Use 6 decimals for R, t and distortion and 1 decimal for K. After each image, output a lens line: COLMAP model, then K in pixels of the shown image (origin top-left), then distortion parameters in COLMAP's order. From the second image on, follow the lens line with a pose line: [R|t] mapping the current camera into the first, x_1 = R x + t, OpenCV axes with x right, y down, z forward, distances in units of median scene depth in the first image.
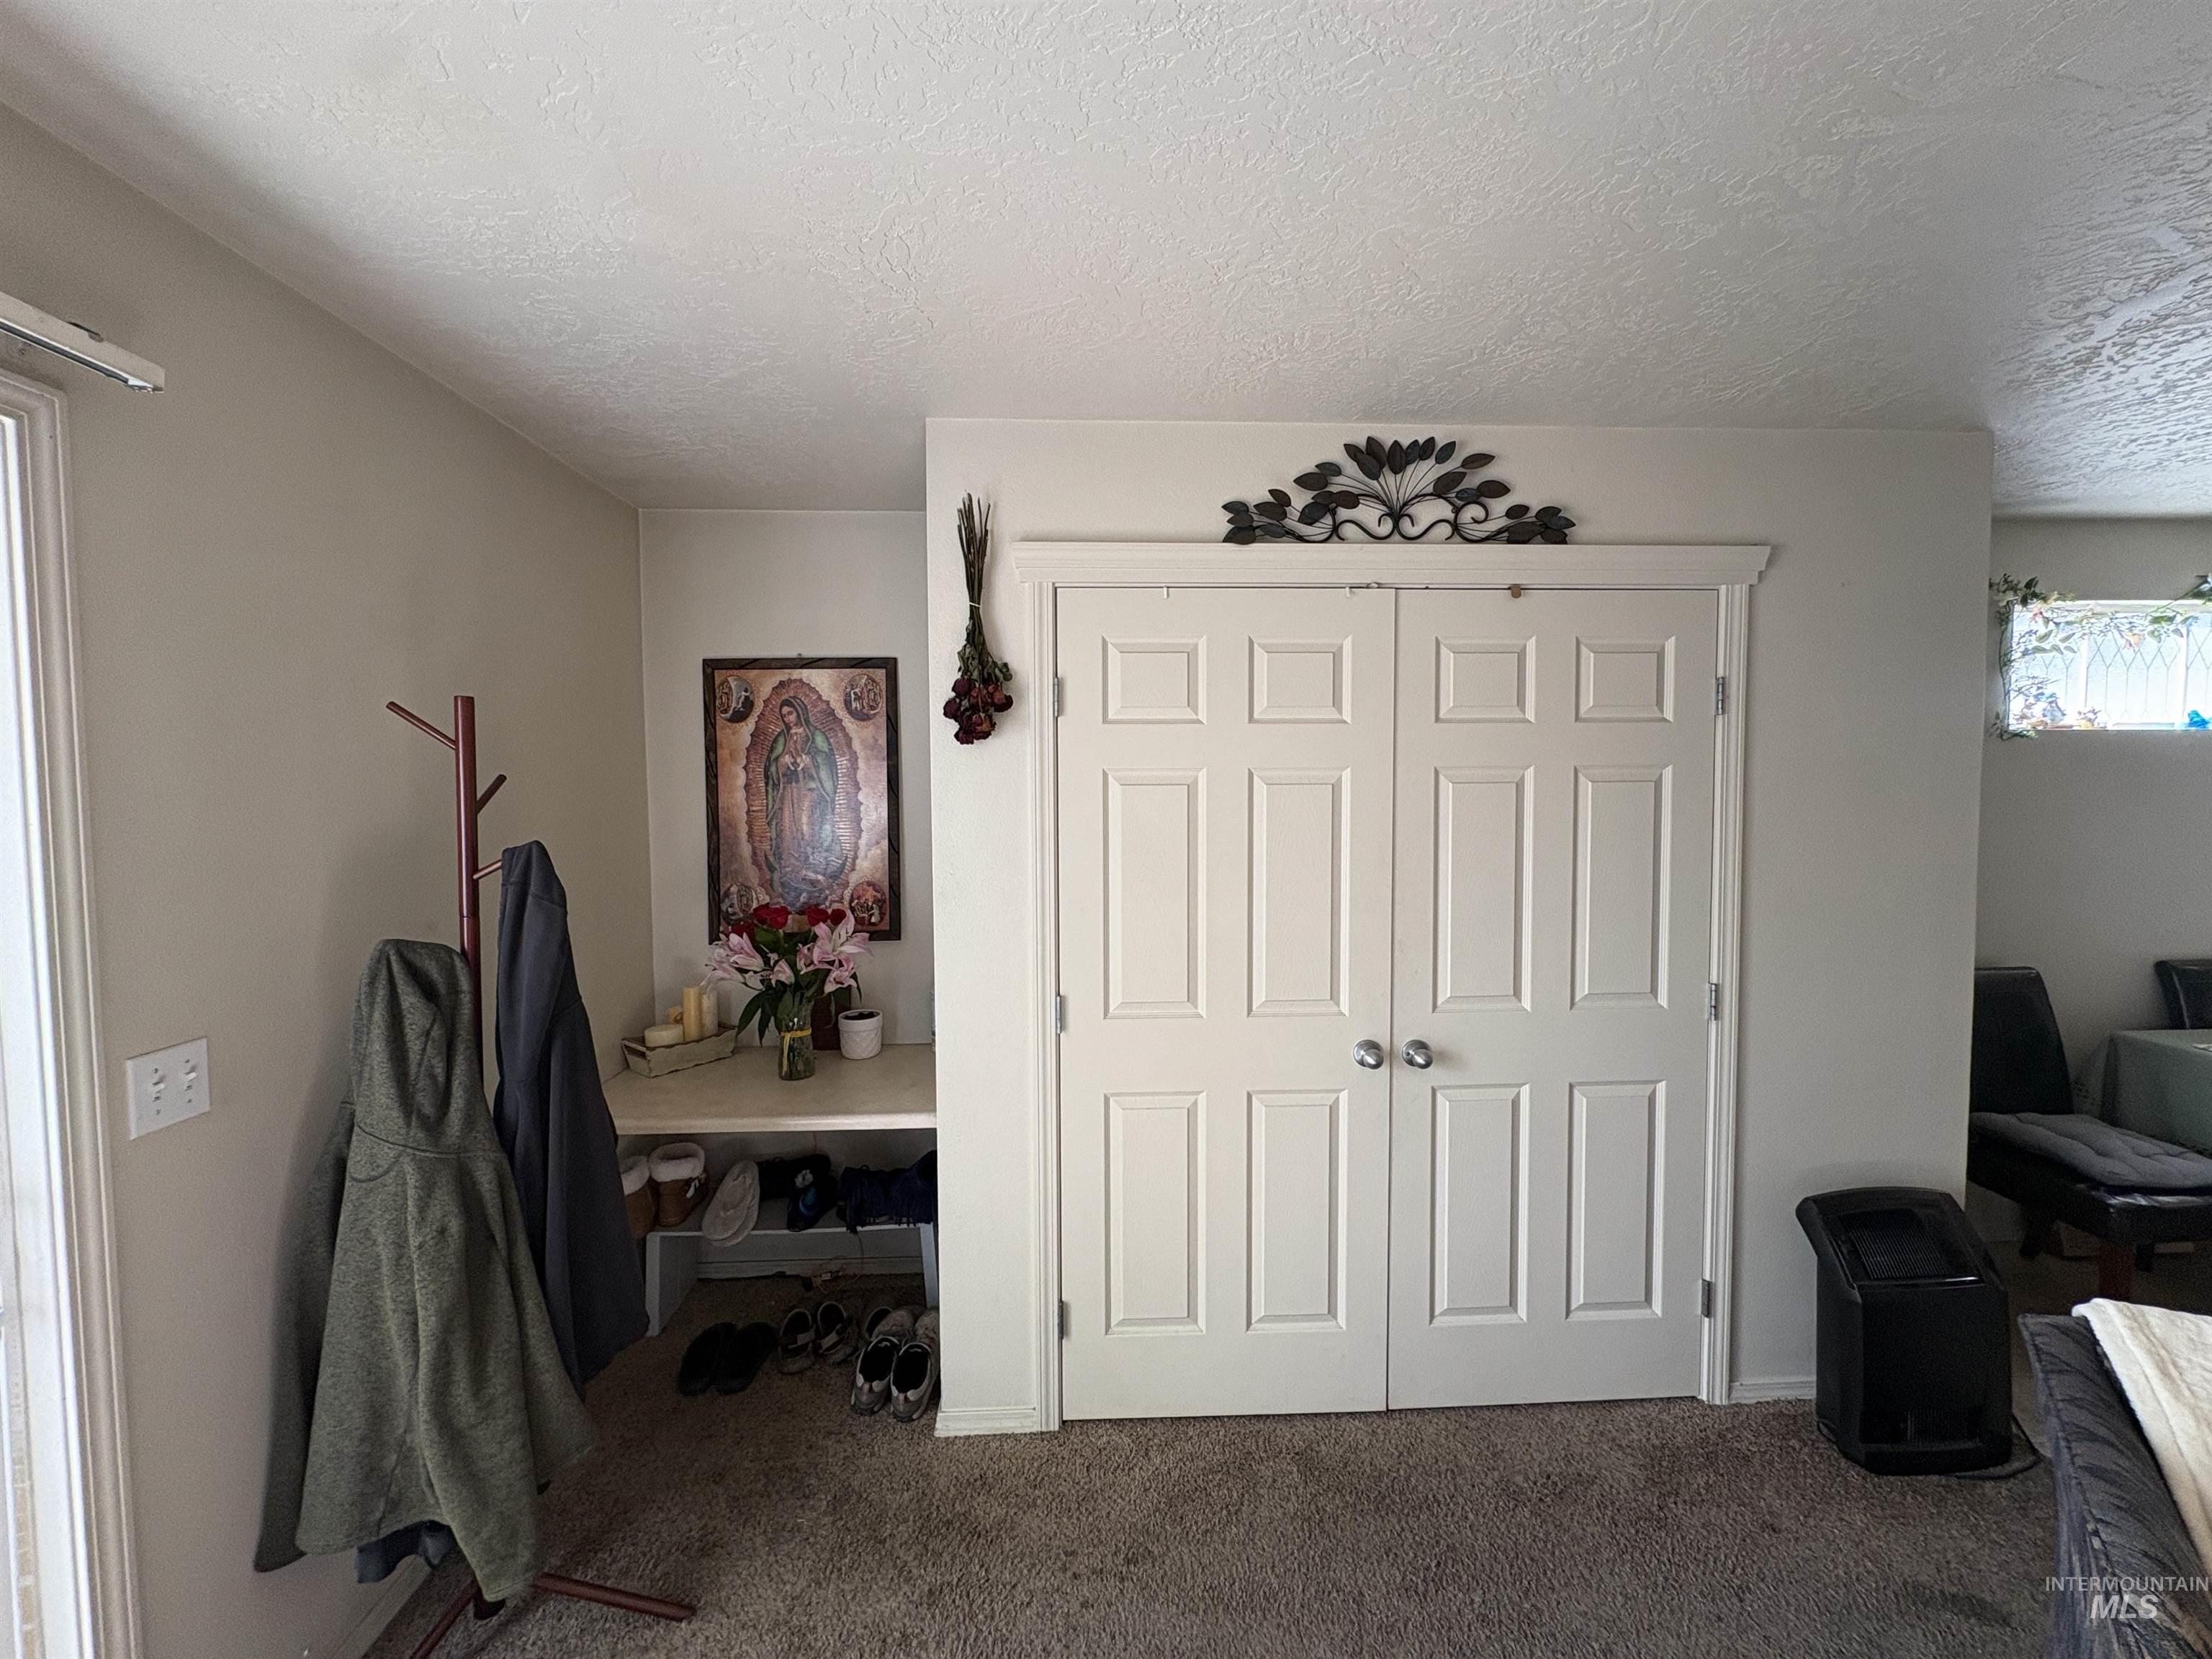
lens RADIAL K [[865.3, 0, 1107.7], [0, 865.3, 823.5], [0, 0, 1]] dist [0.000931, 0.000059]
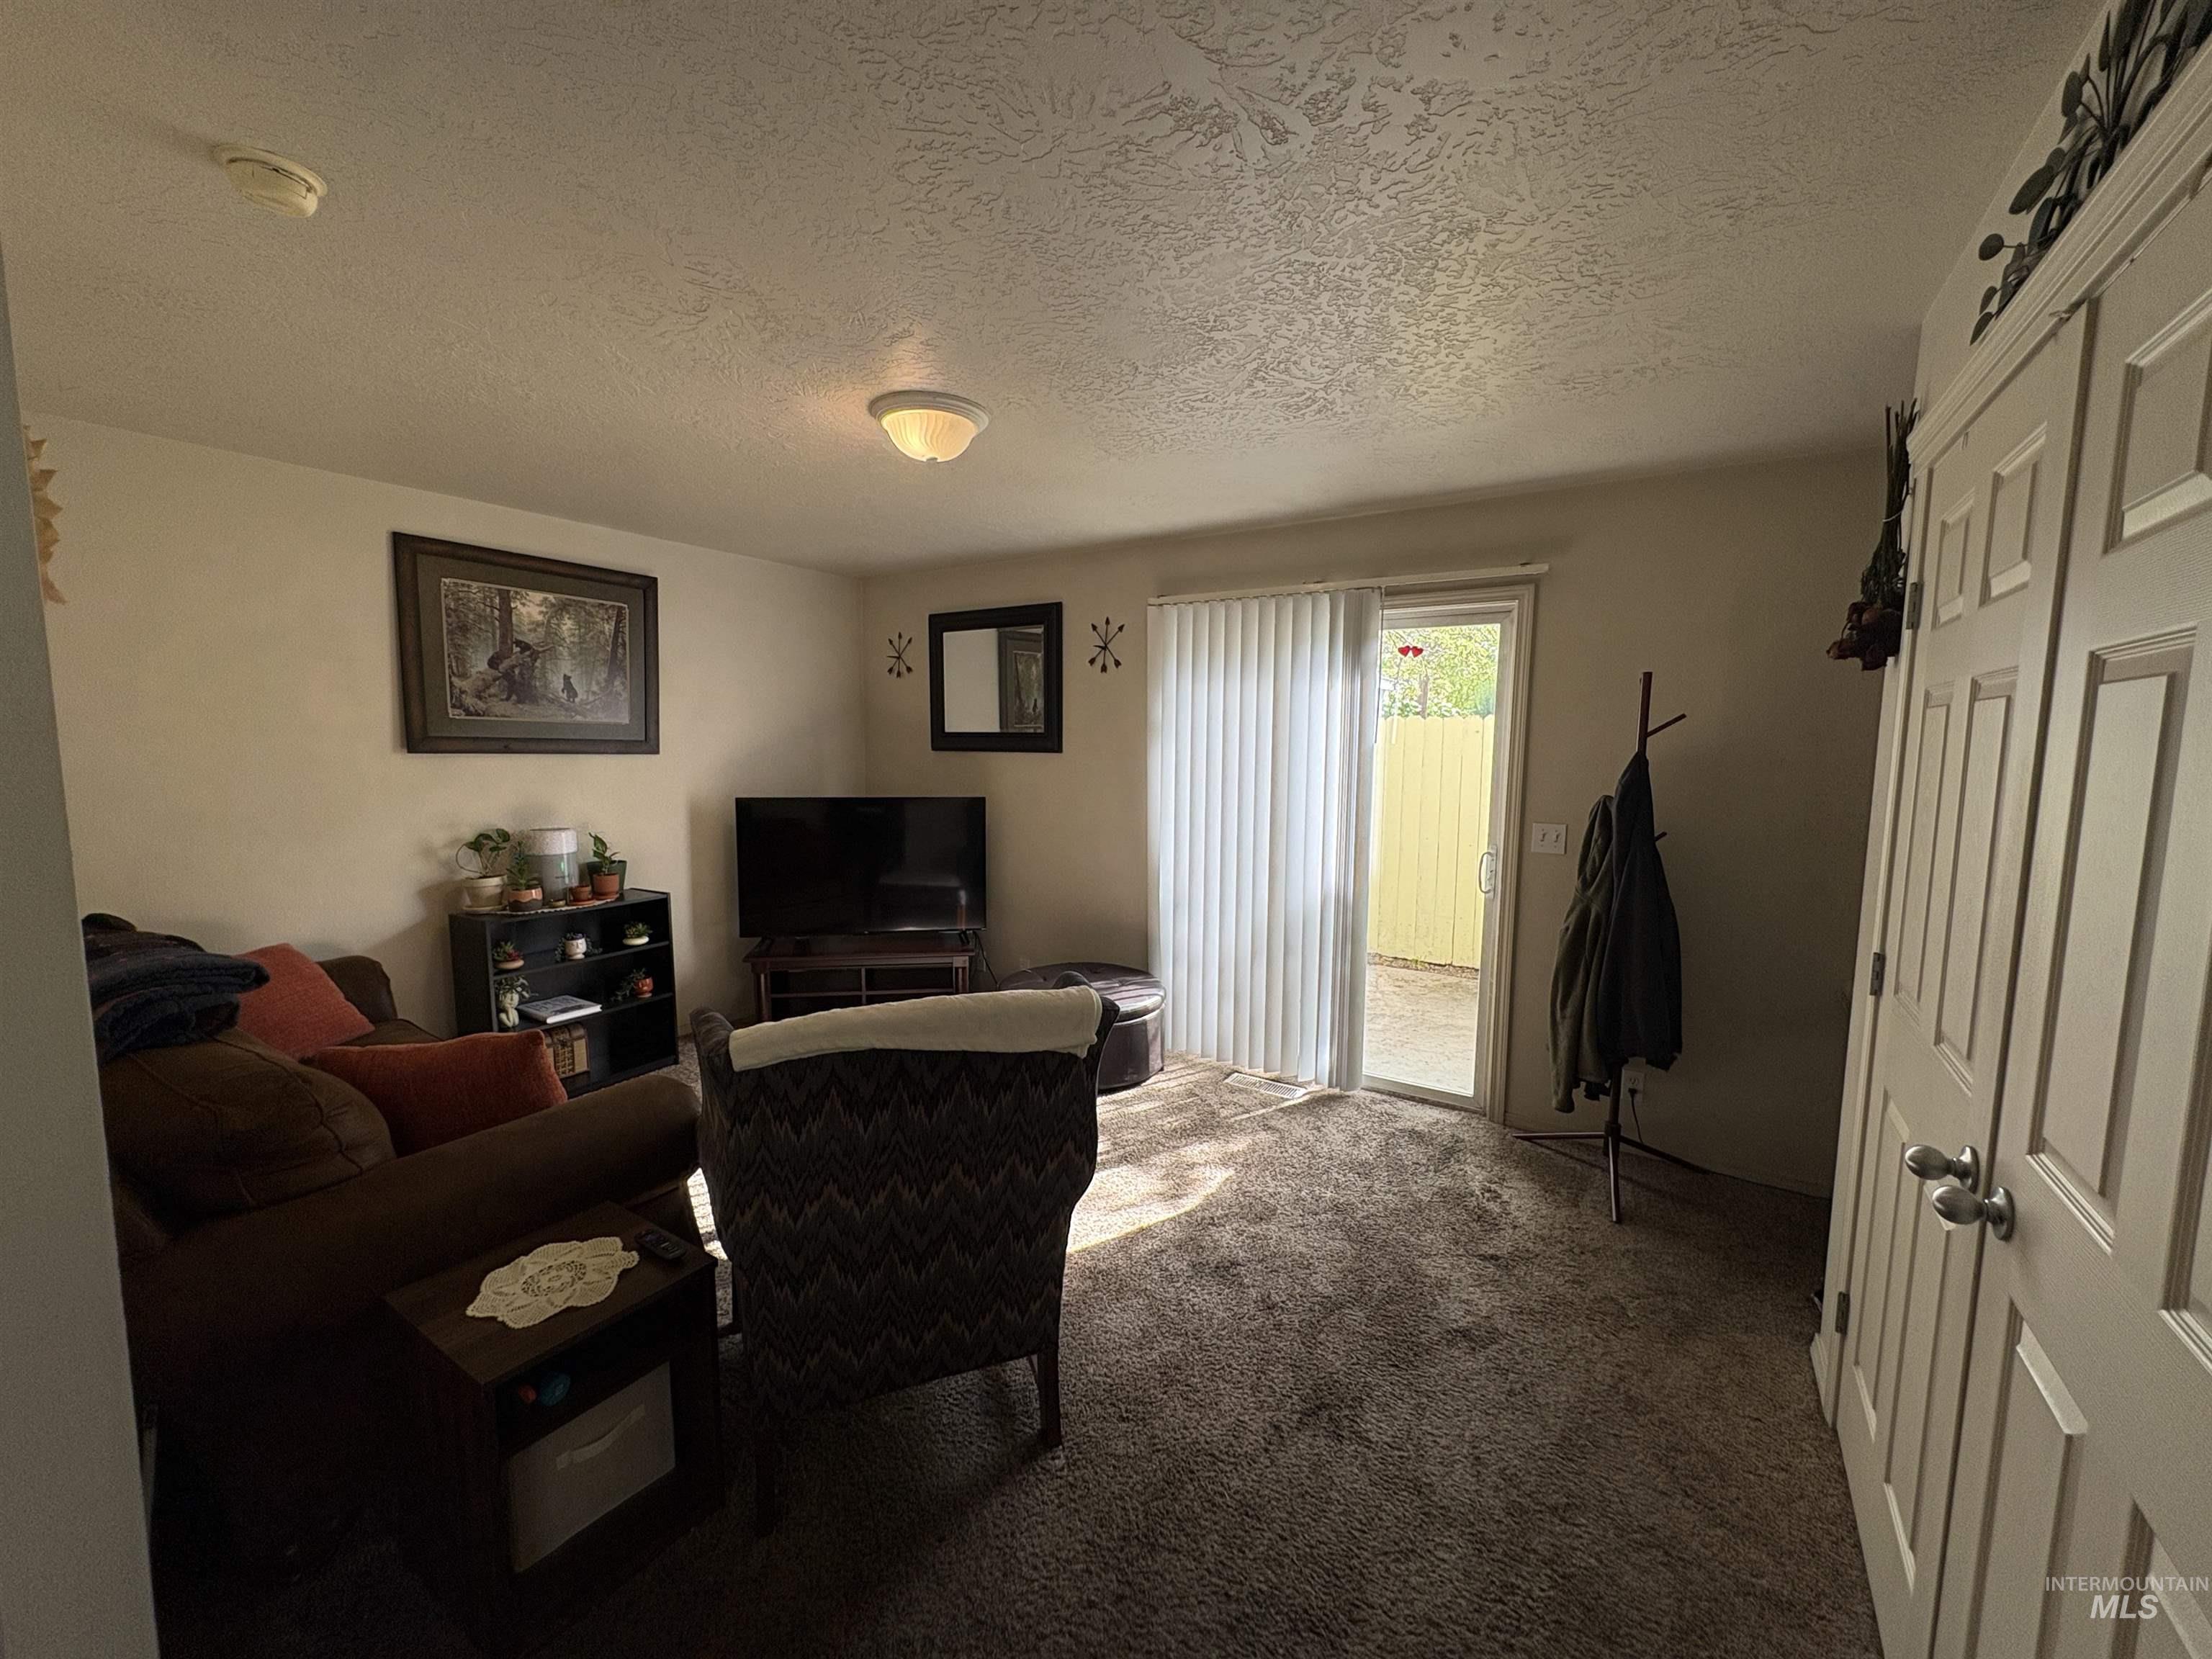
lens RADIAL K [[880.5, 0, 1102.7], [0, 880.5, 830.8], [0, 0, 1]] dist [0.000050, 0.000103]
pose [[-0.574741, 0.085982, -0.813806, 1.139064], [-0.041936, 0.990064, 0.134221, -0.011204], [0.817260, 0.111270, -0.565425, 0.877118]]
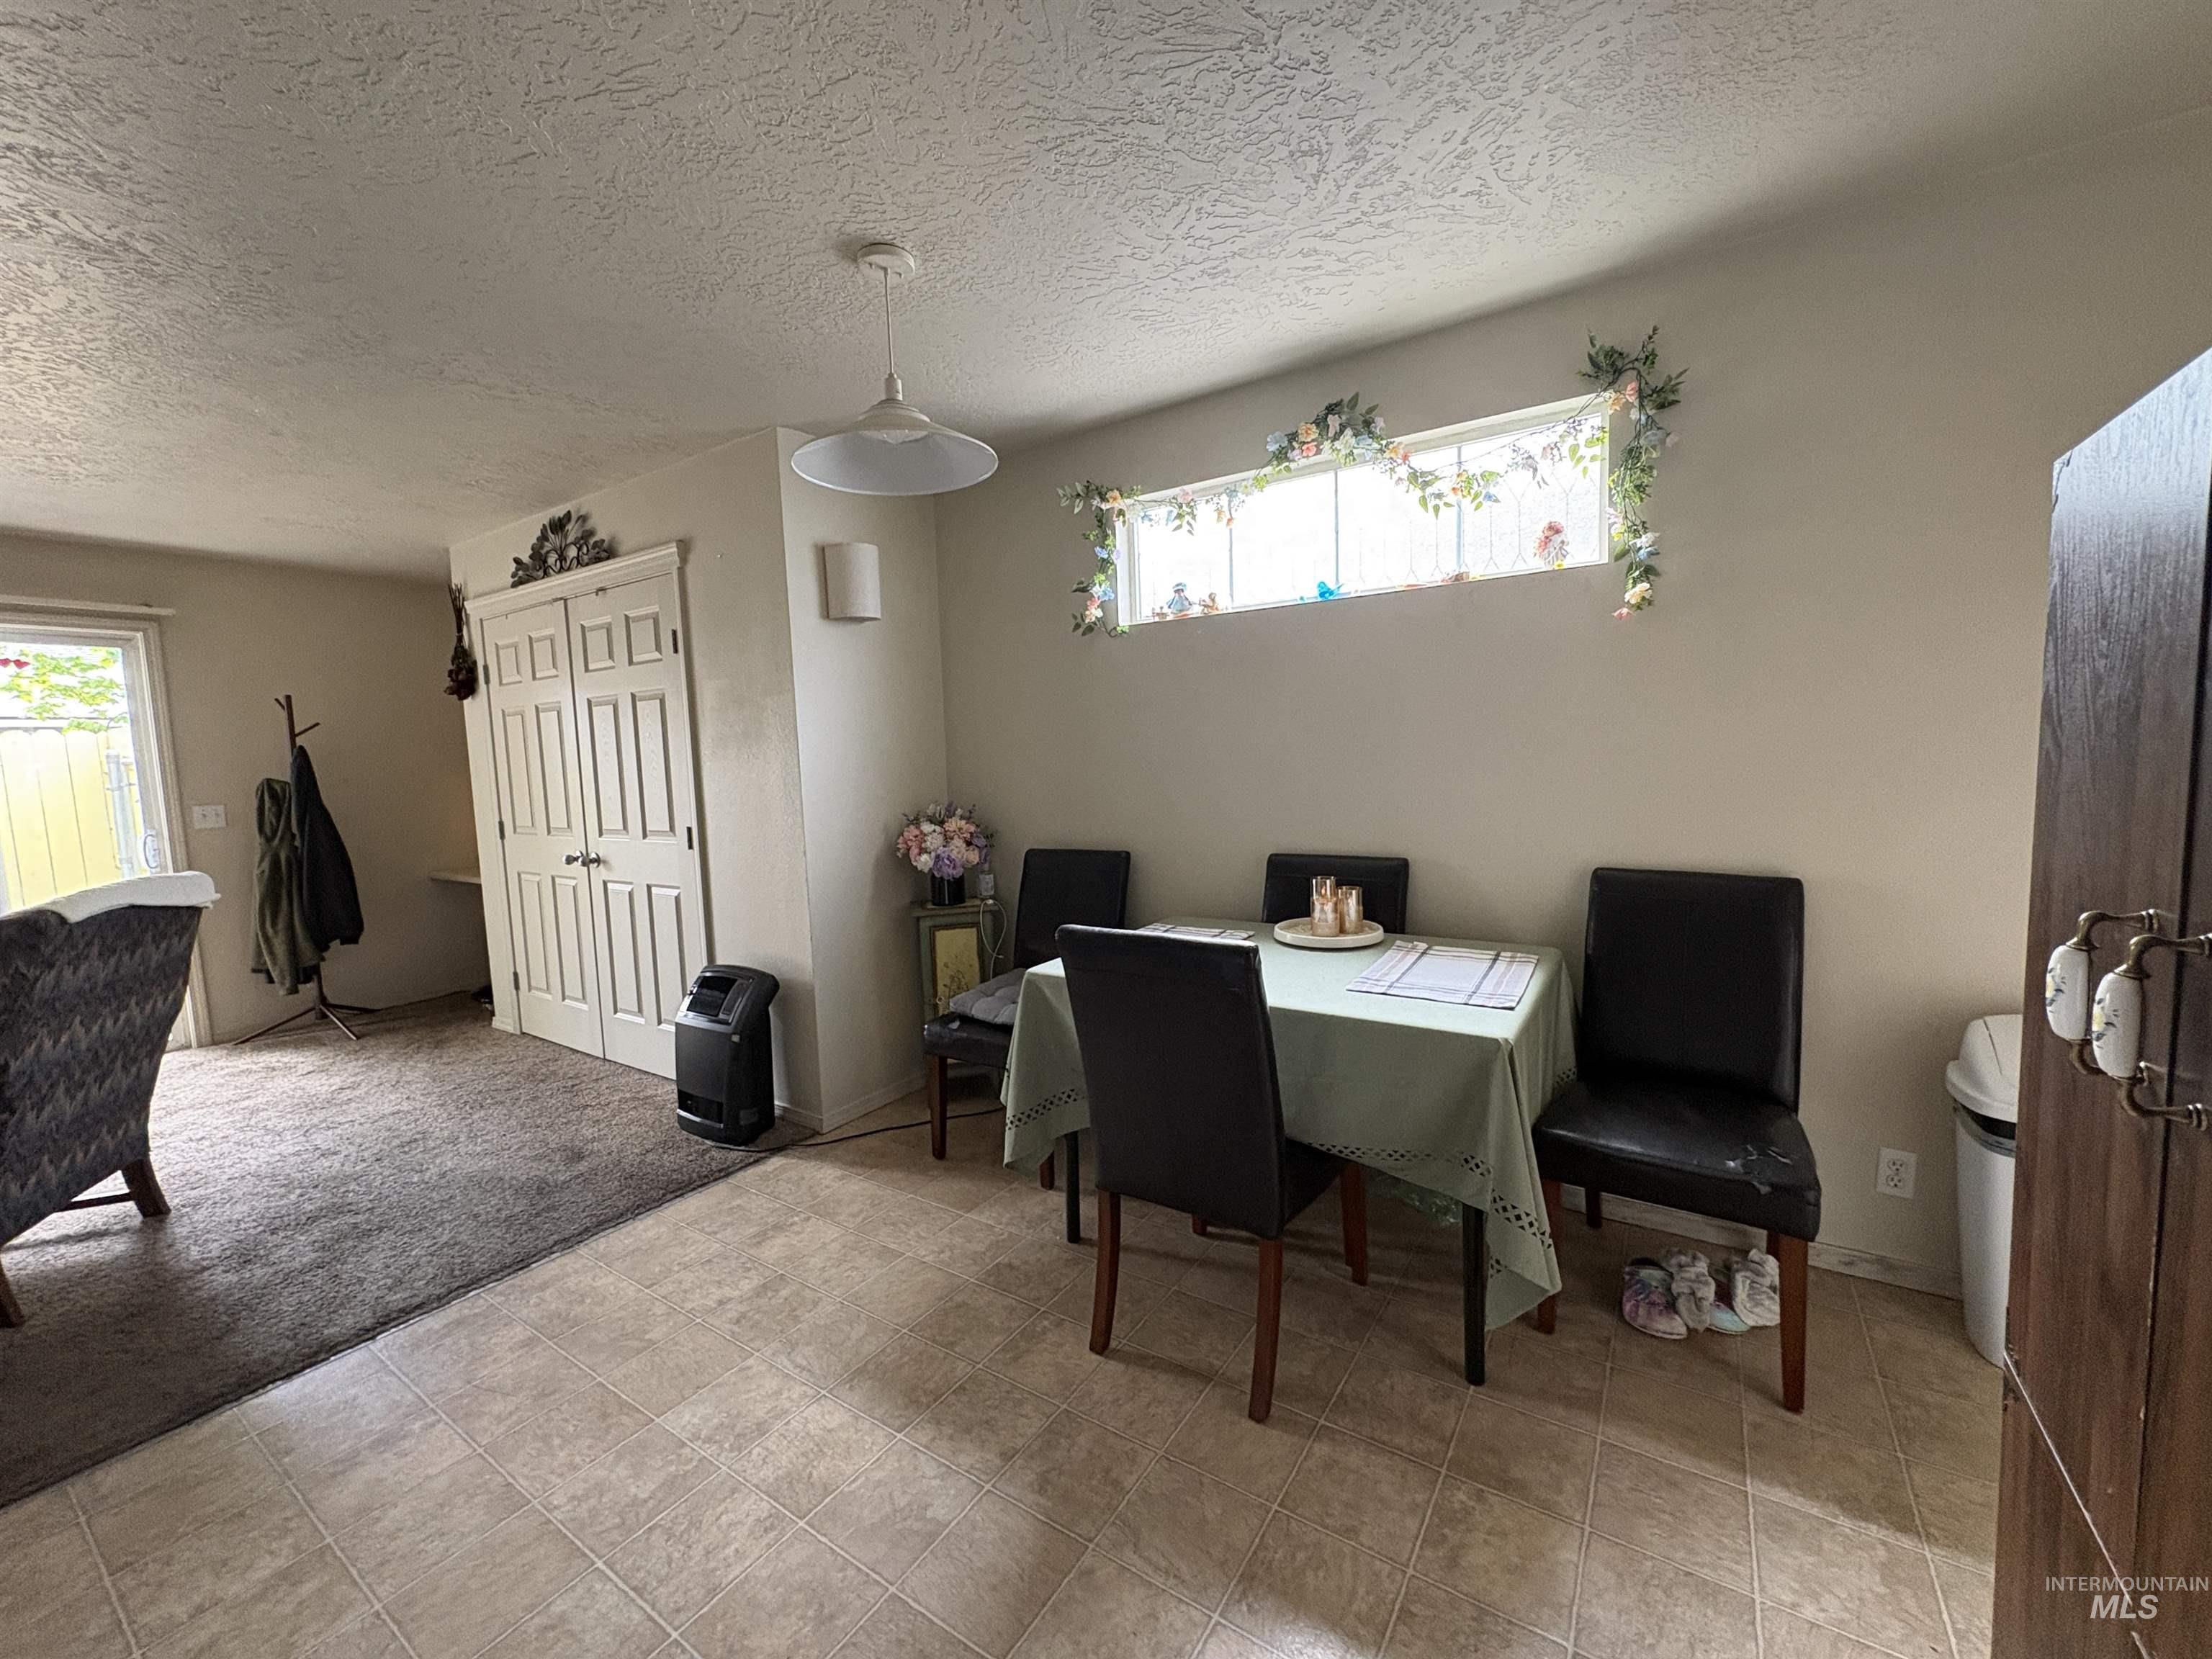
lens RADIAL K [[880.5, 0, 1102.7], [0, 880.5, 830.8], [0, 0, 1]] dist [0.000050, 0.000103]
pose [[0.811089, 0.027409, -0.584280, 2.383632], [0.005301, 0.998516, 0.054200, 0.118021], [0.584898, -0.047058, 0.809741, 0.155947]]
